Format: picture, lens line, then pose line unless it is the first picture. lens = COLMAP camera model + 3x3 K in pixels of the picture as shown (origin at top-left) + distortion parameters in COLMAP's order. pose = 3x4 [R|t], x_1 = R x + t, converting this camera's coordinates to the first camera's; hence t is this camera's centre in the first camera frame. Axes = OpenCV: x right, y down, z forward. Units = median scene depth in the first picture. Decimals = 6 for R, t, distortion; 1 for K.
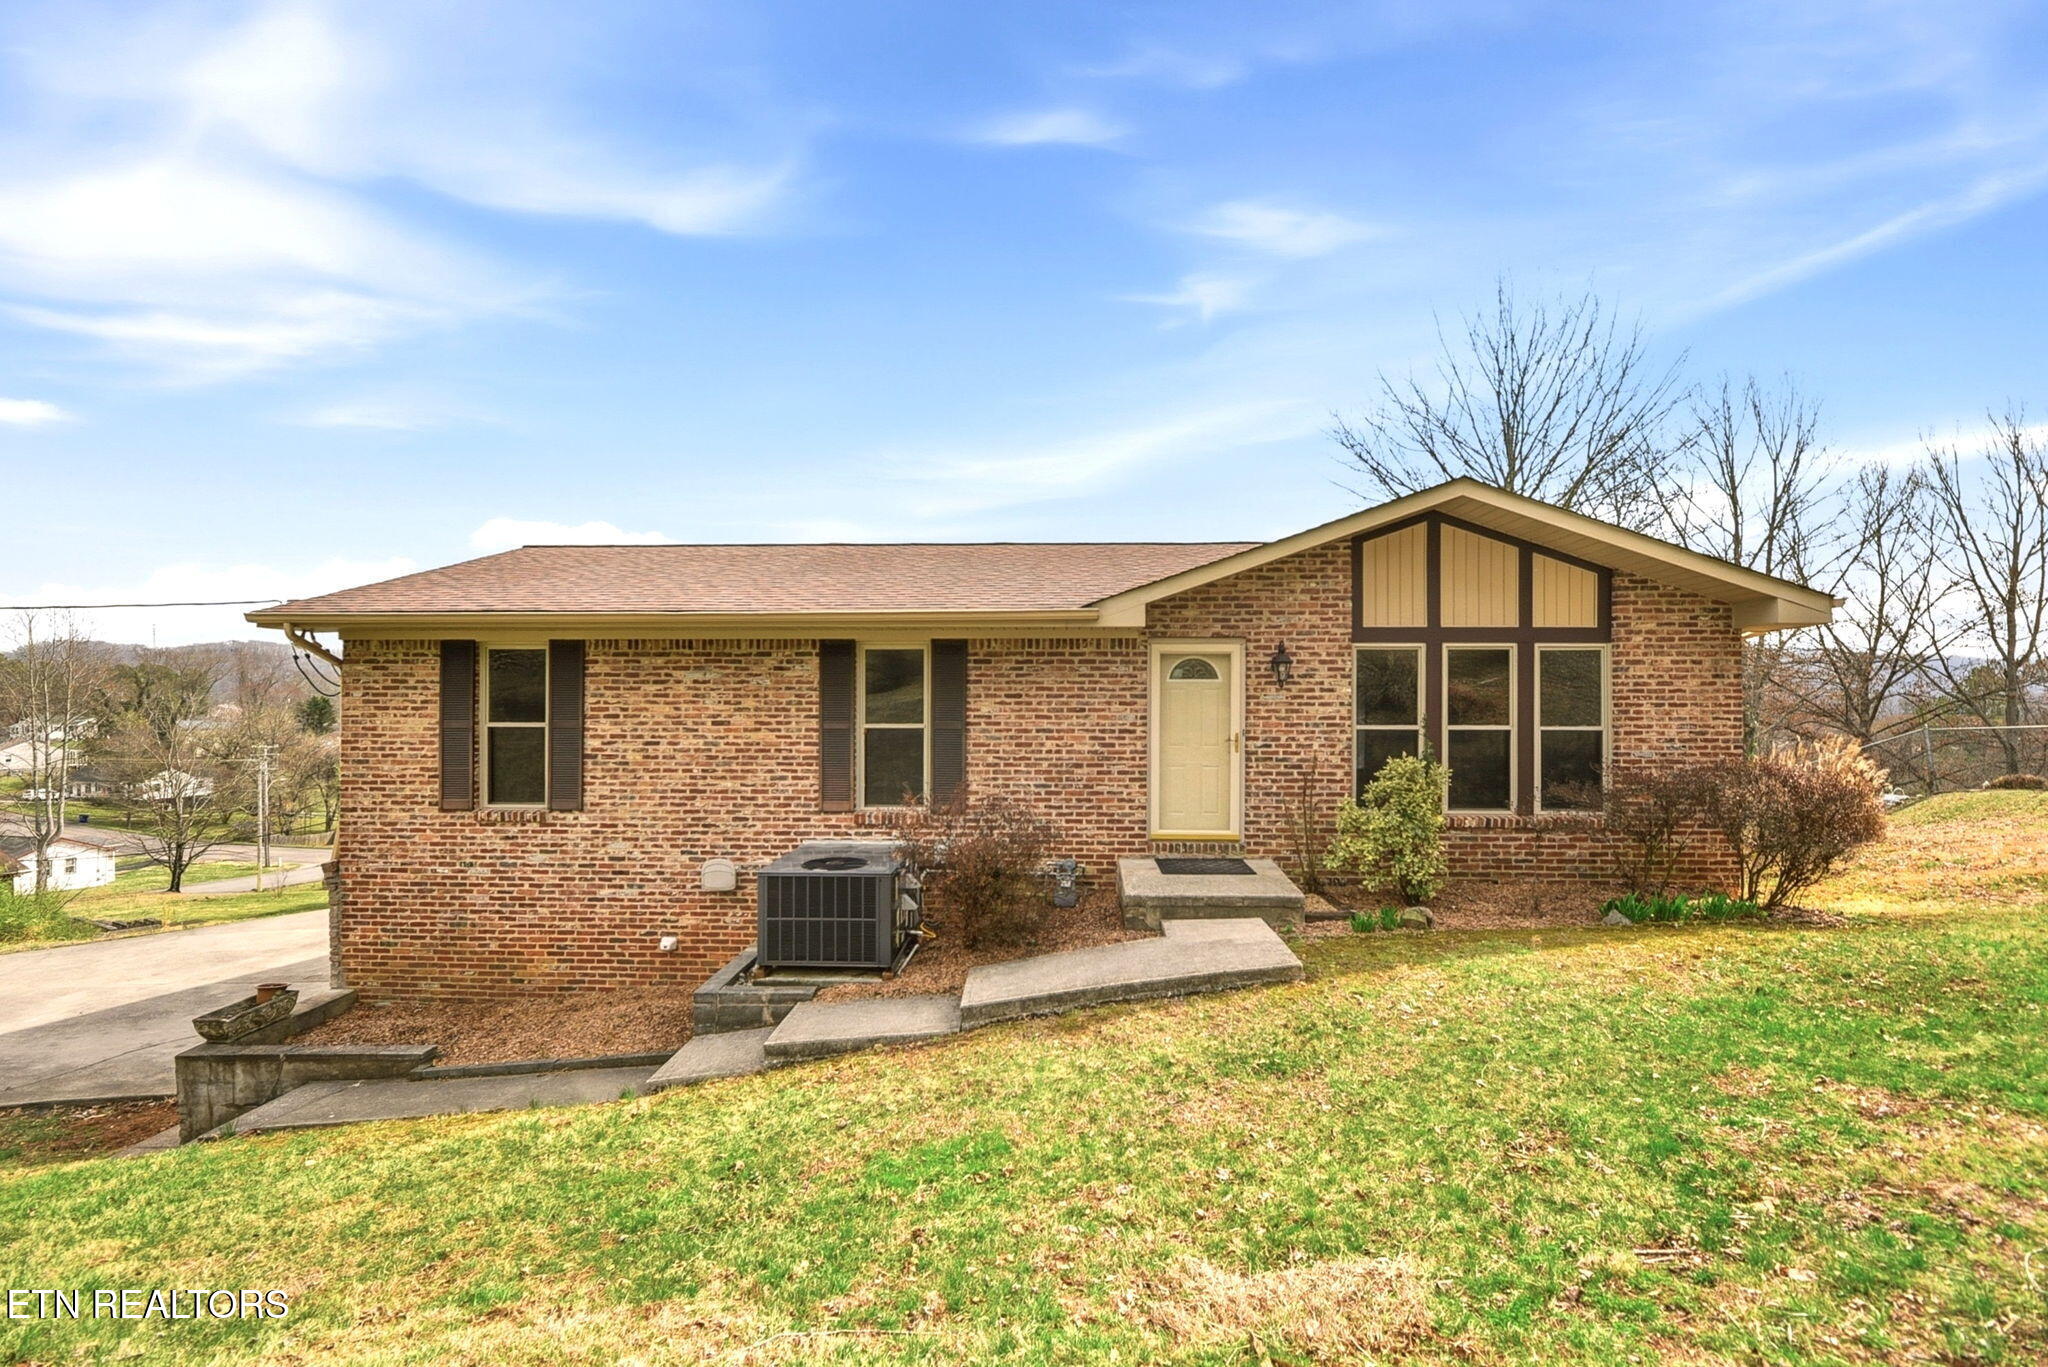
lens RADIAL K [[846.1, 0, 1016.4], [0, 846.1, 700.1], [0, 0, 1]] dist [-0.001793, -0.000305]
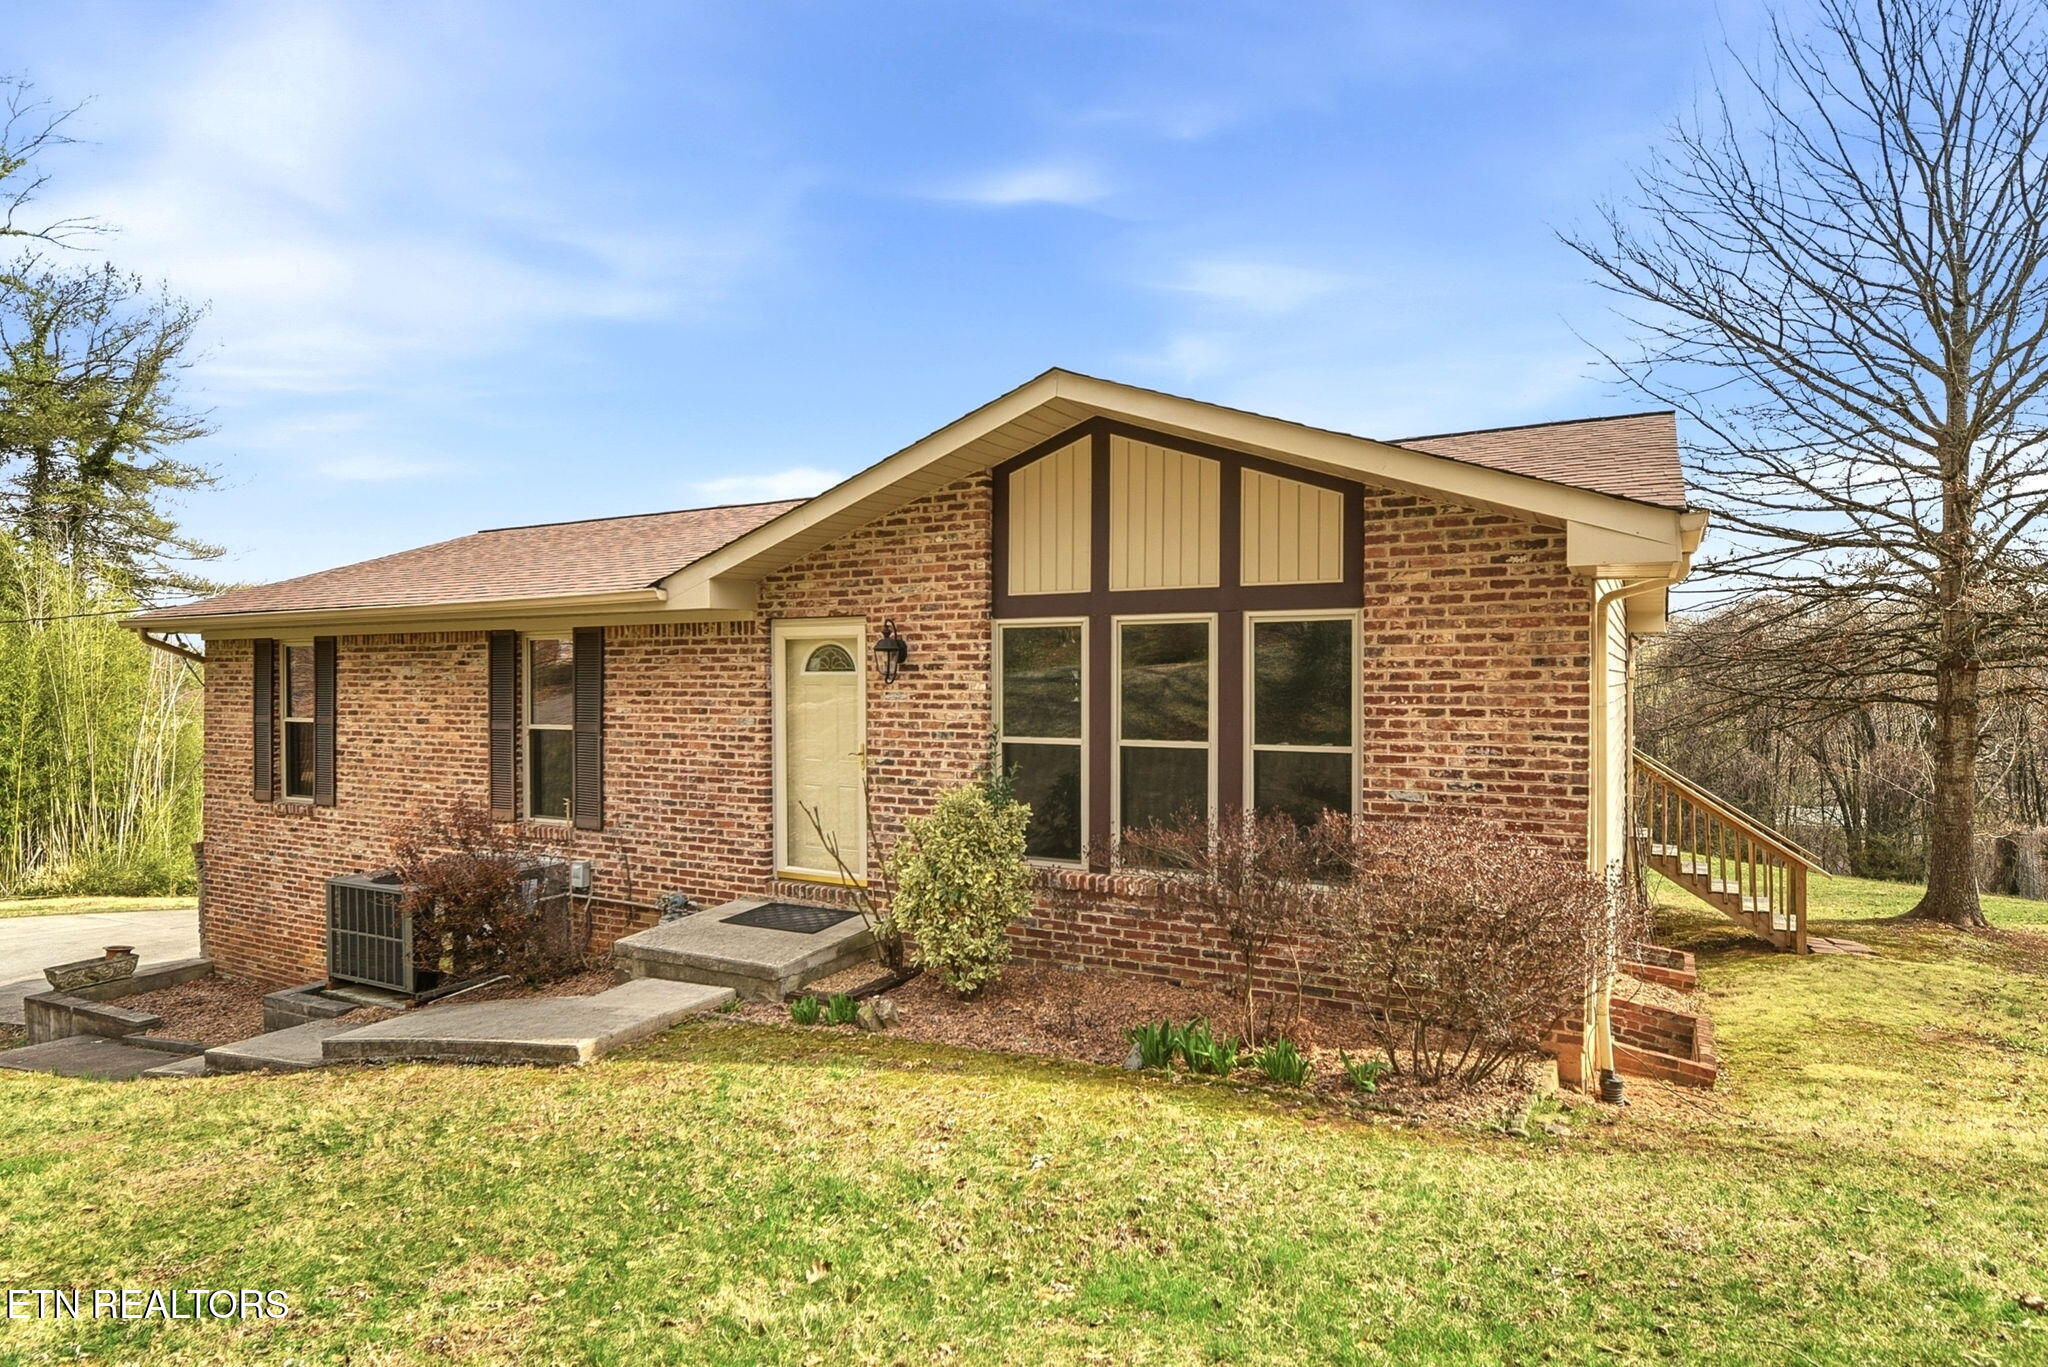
lens RADIAL K [[1093.6, 0, 1024.2], [0, 1093.6, 693.9], [0, 0, 1]] dist [0.003800, 0.000493]
pose [[0.900411, 0.002590, -0.435033, 0.816246], [0.002044, 0.999946, 0.010182, -0.014934], [0.435036, -0.010057, 0.900357, 0.196136]]
